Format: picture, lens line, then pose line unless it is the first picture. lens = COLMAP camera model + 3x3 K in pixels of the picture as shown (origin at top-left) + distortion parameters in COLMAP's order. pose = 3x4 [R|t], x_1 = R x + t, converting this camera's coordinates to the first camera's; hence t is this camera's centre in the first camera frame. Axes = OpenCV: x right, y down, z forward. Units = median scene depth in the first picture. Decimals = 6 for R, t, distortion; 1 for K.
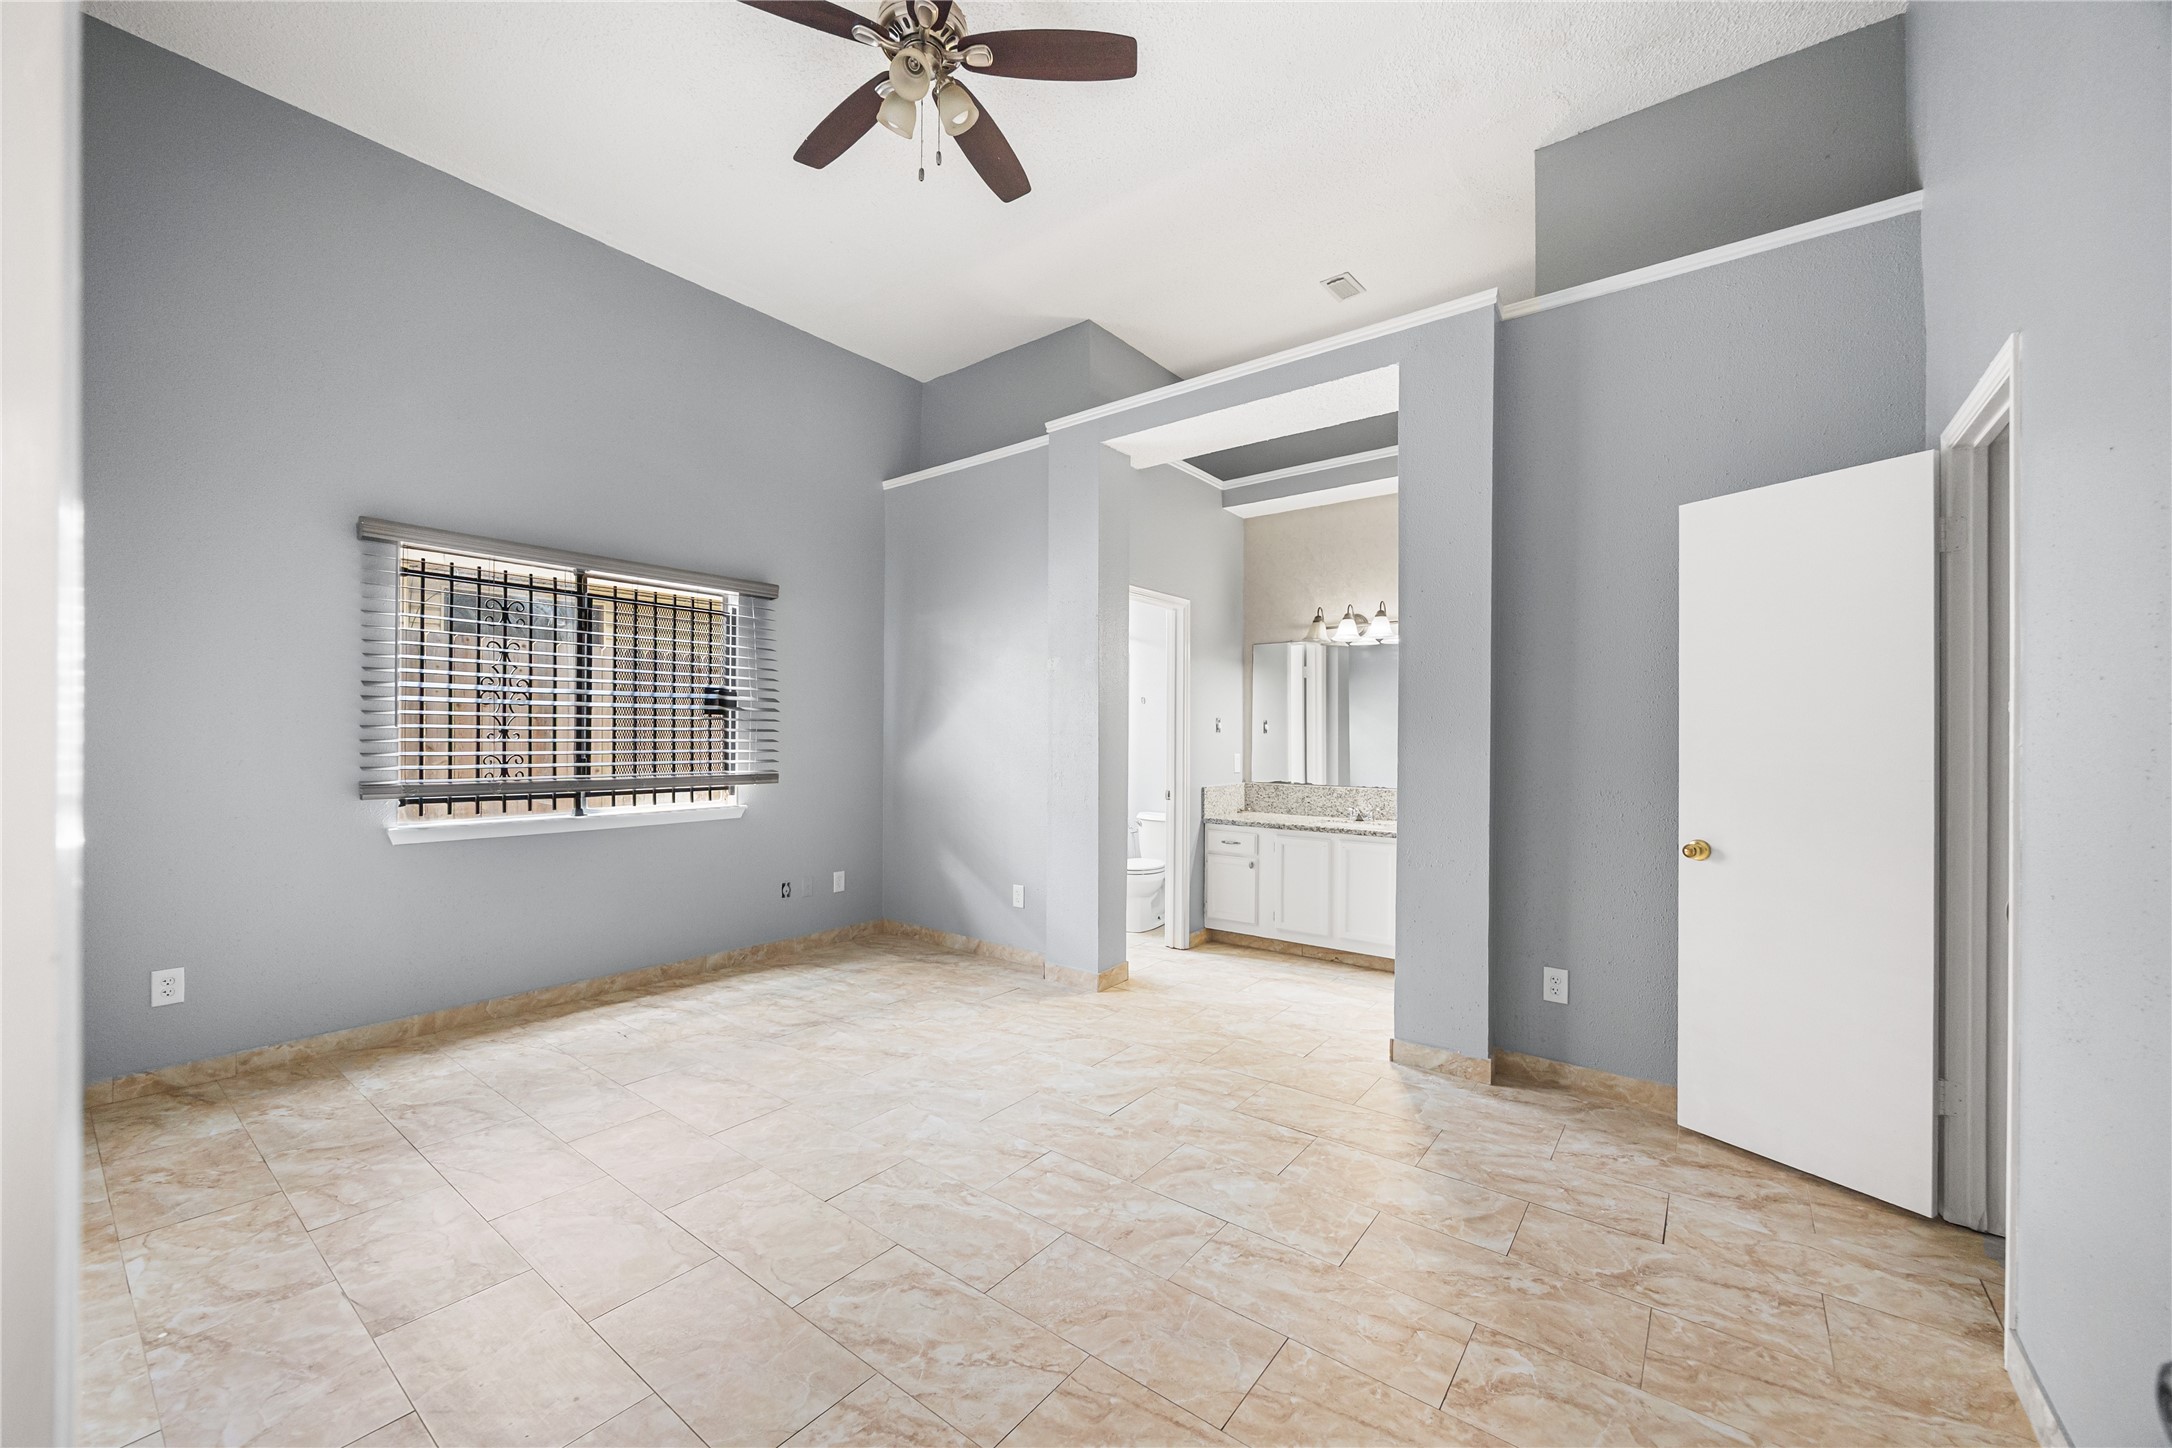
lens RADIAL K [[832.7, 0, 1081.8], [0, 832.7, 736.3], [0, 0, 1]] dist [-0.000927, -0.000243]
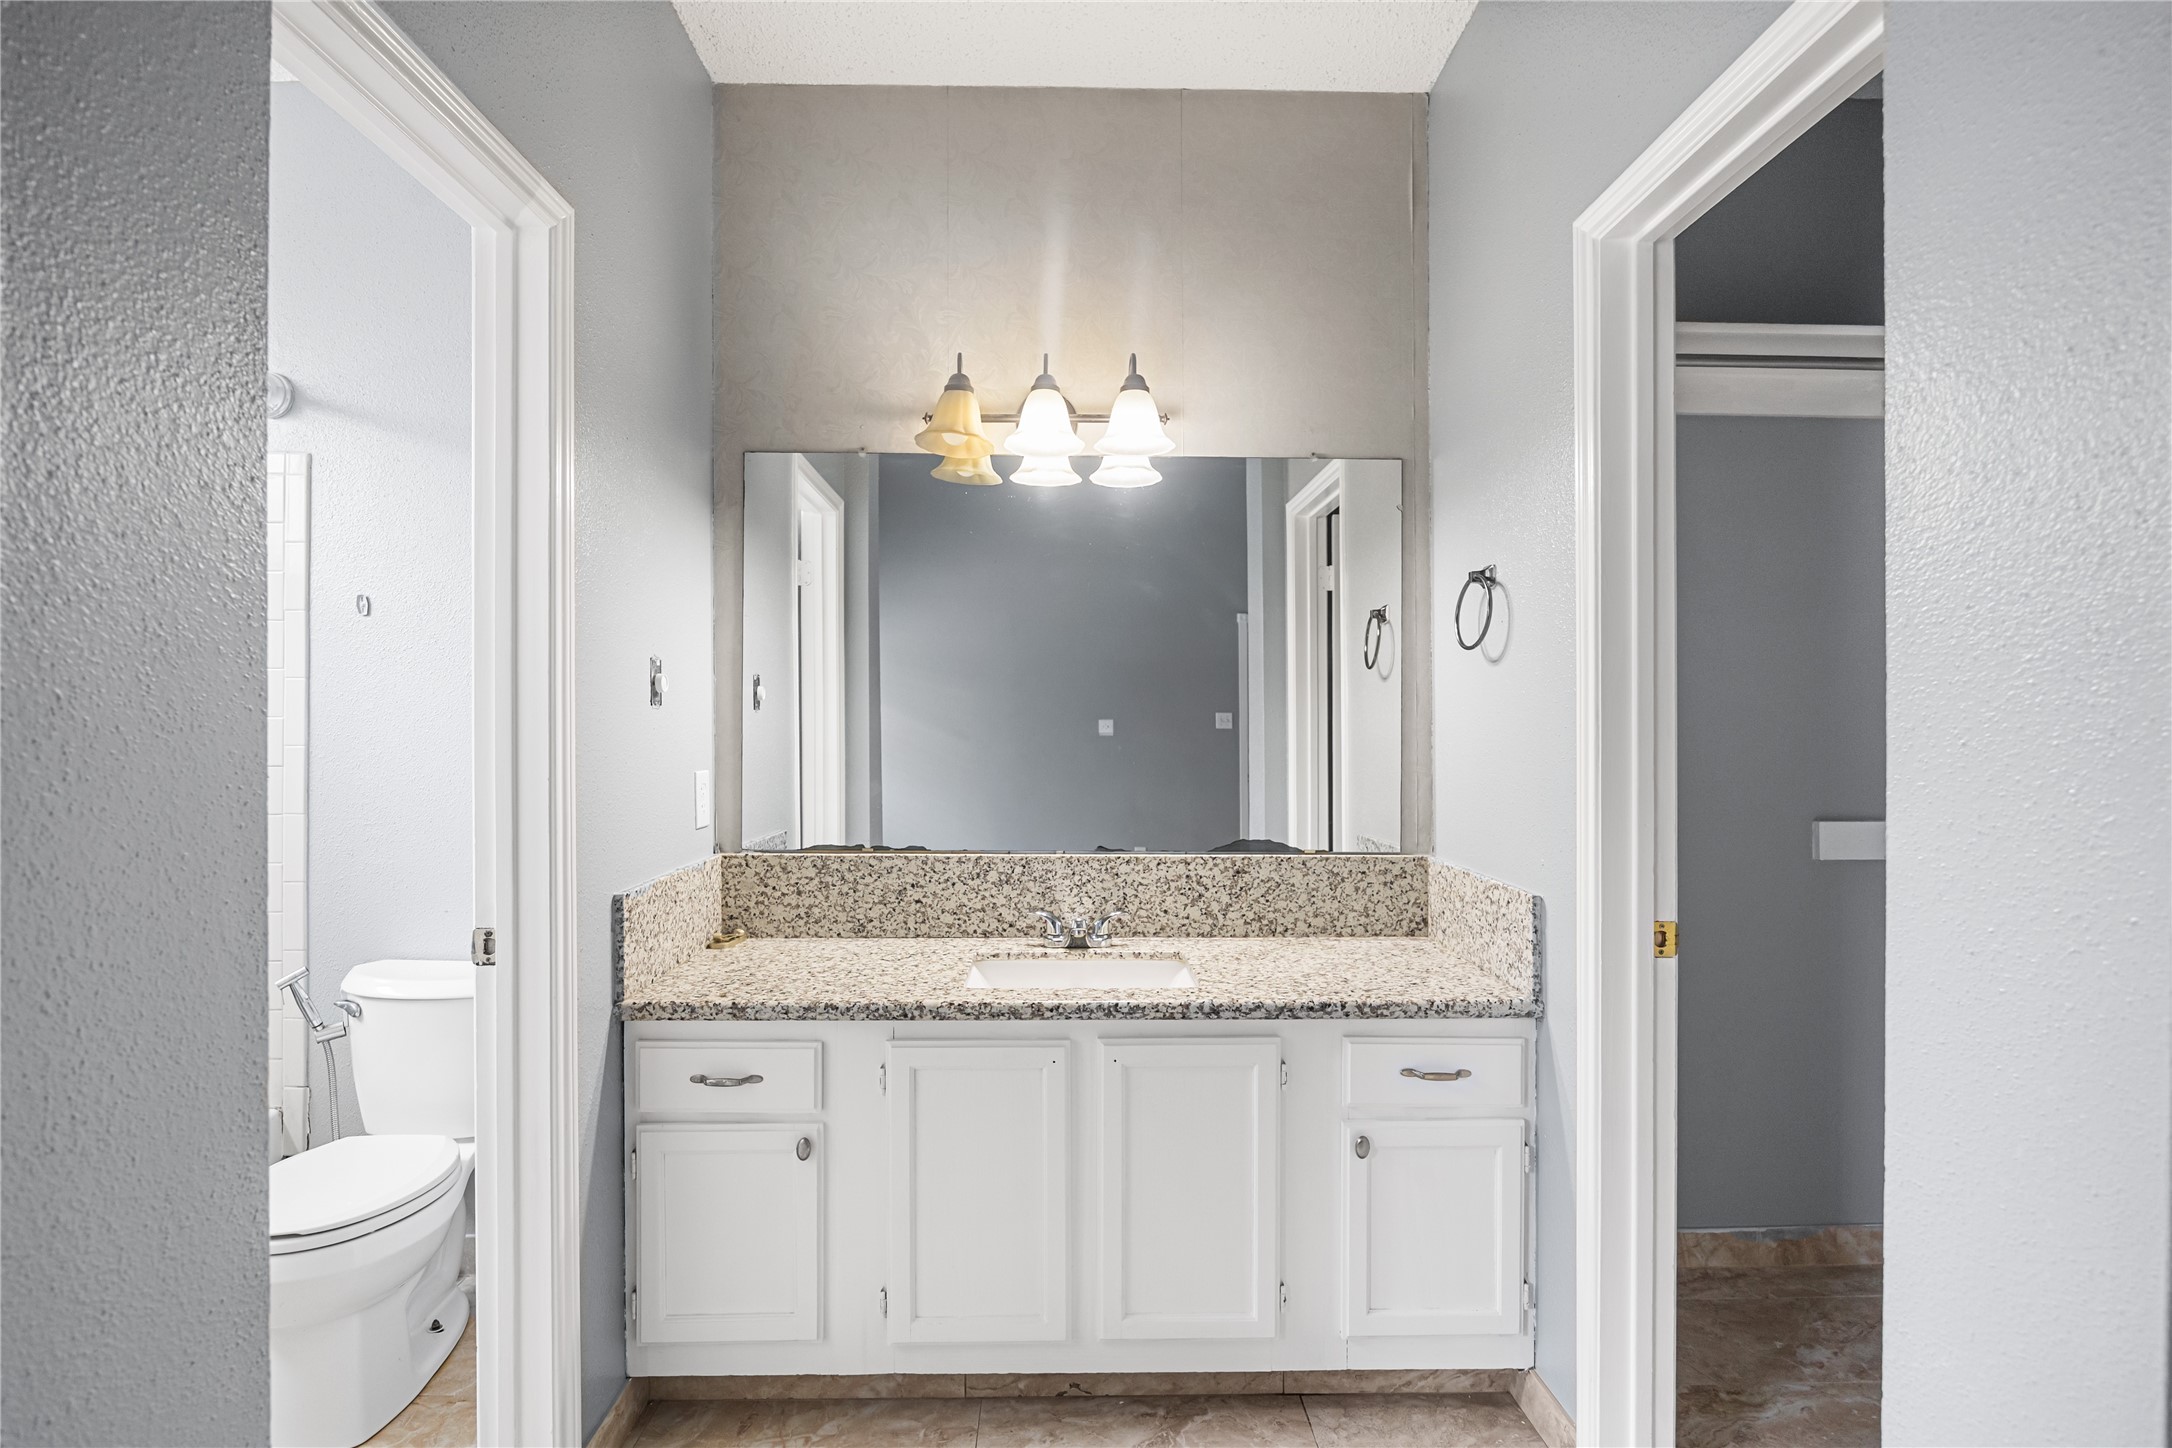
lens RADIAL K [[1069.4, 0, 1089.4], [0, 1069.4, 727.6], [0, 0, 1]] dist [-0.012758, -0.000182]
pose [[0.780250, -0.007126, 0.625427, 0.061545], [0.000496, 0.999942, 0.010773, -0.000438], [-0.625467, -0.008095, 0.780208, 0.868864]]
